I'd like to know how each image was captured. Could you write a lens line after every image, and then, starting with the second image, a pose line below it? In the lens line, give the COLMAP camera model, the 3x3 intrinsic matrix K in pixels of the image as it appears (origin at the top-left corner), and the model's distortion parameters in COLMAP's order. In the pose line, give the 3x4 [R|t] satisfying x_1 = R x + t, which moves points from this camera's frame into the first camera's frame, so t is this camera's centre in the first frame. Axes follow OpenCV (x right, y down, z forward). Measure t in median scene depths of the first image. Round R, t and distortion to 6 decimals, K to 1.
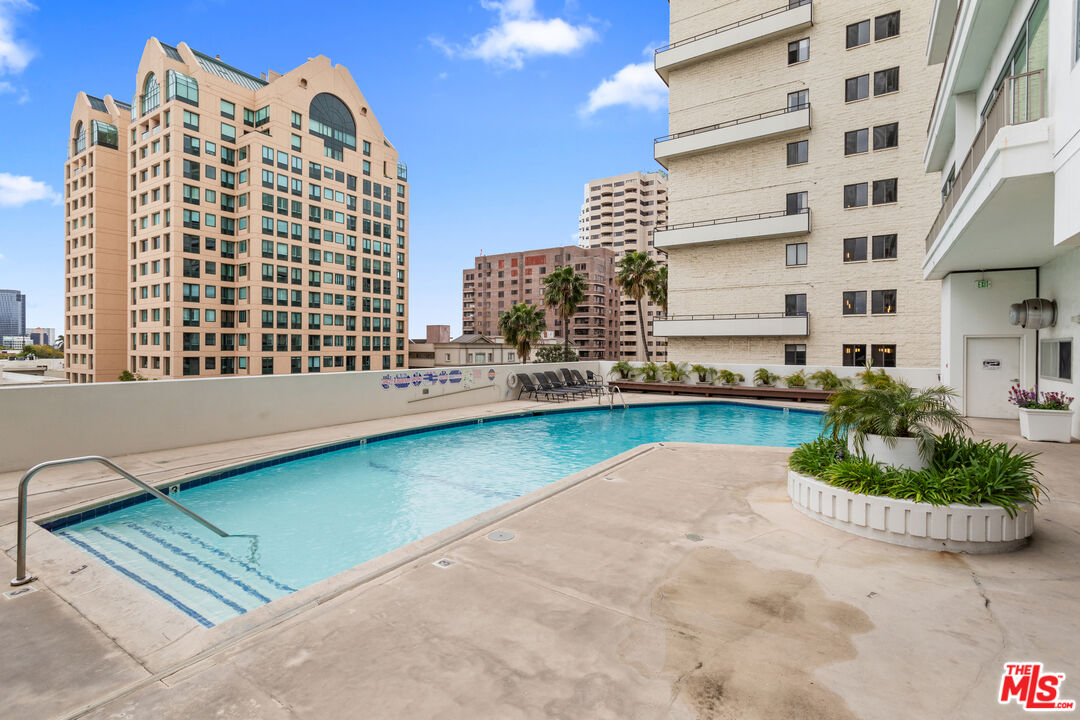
lens RADIAL K [[516.7, 0, 537.4], [0, 516.7, 341.5], [0, 0, 1]] dist [0.003281, 0.002676]
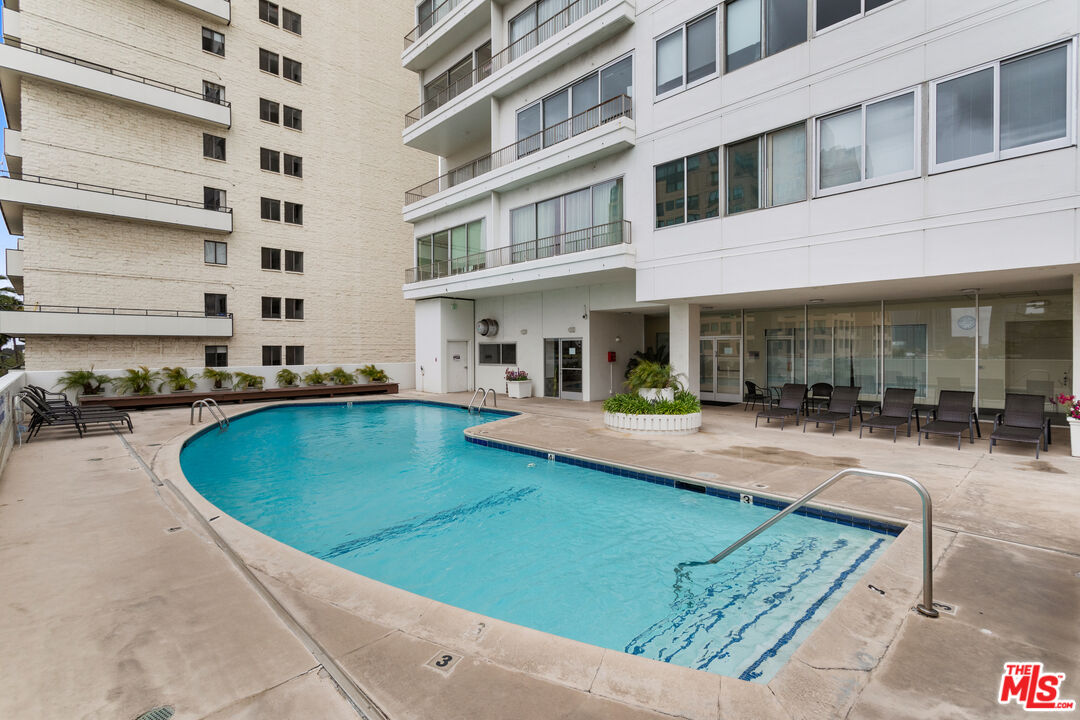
lens RADIAL K [[498.9, 0, 536.2], [0, 498.9, 351.6], [0, 0, 1]] dist [-0.003898, -0.000017]
pose [[0.218959, -0.010759, 0.975675, -0.282180], [-0.003788, 0.999922, 0.011876, 0.003146], [-0.975727, -0.006296, 0.218901, 0.214274]]
